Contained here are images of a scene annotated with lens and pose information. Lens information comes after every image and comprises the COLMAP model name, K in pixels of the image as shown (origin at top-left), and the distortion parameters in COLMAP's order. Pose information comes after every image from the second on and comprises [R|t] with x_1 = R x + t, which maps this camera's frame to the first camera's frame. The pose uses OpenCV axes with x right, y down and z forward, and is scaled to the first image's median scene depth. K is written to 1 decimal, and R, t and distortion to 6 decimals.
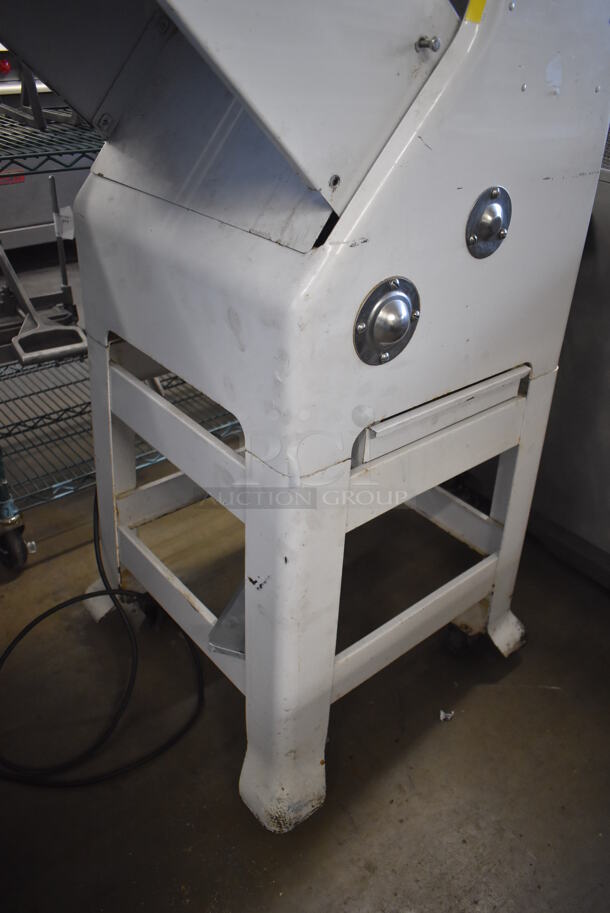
lens RADIAL K [[707.0, 0, 305.0], [0, 707.0, 456.5], [0, 0, 1]] dist [-0.098233, 0.016754]
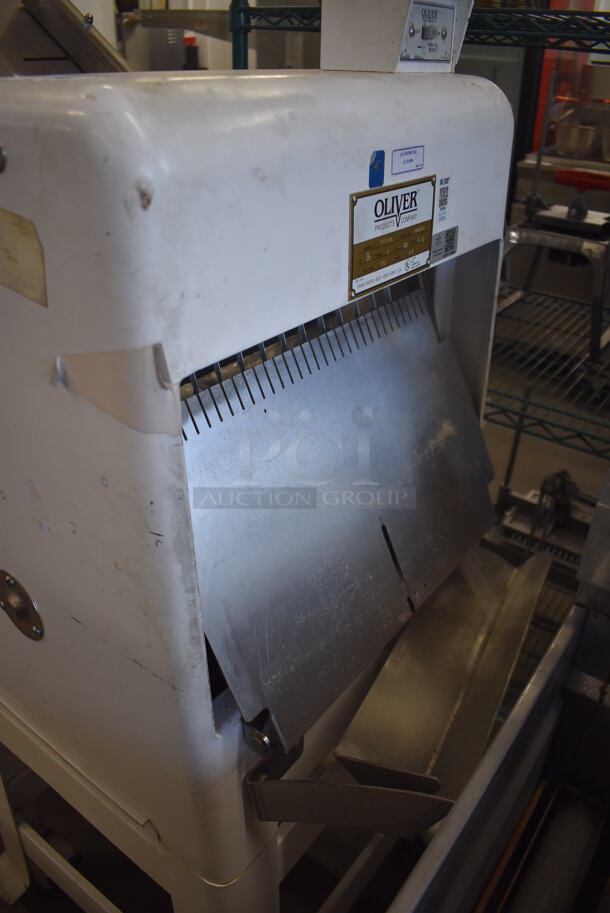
lens RADIAL K [[701.9, 0, 305.0], [0, 701.9, 456.5], [0, 0, 1]] dist [-0.087835, -0.000707]
pose [[0.226953, 0.459618, -0.858629, 0.739440], [-0.525928, 0.799870, 0.289151, -0.681483], [0.819691, 0.385953, 0.423258, 0.626631]]
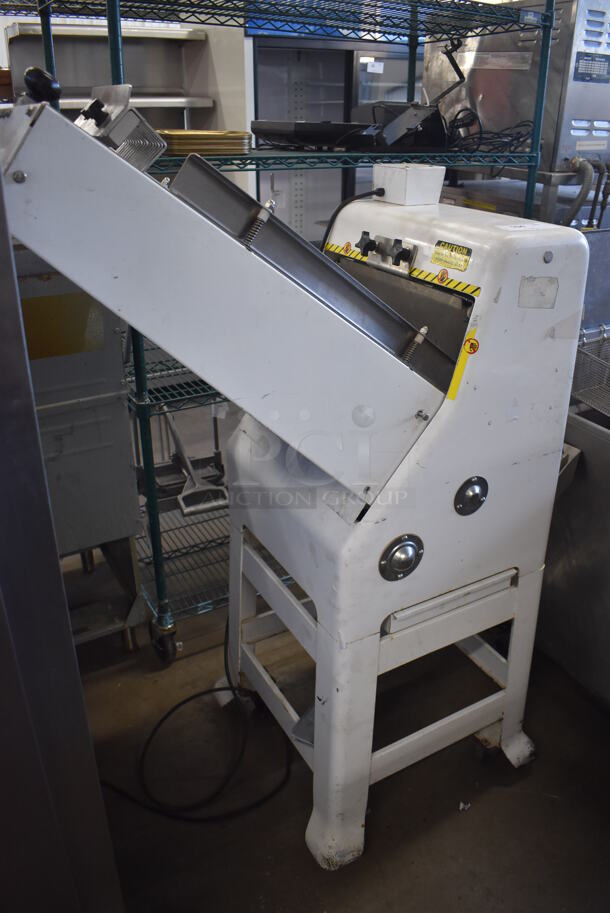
lens RADIAL K [[707.0, 0, 305.0], [0, 707.0, 456.5], [0, 0, 1]] dist [-0.098233, 0.016754]
pose [[0.980804, 0.049034, -0.188729, 0.138471], [-0.068941, 0.992556, -0.100398, -0.172717], [0.182401, 0.111482, 0.976884, -0.511131]]
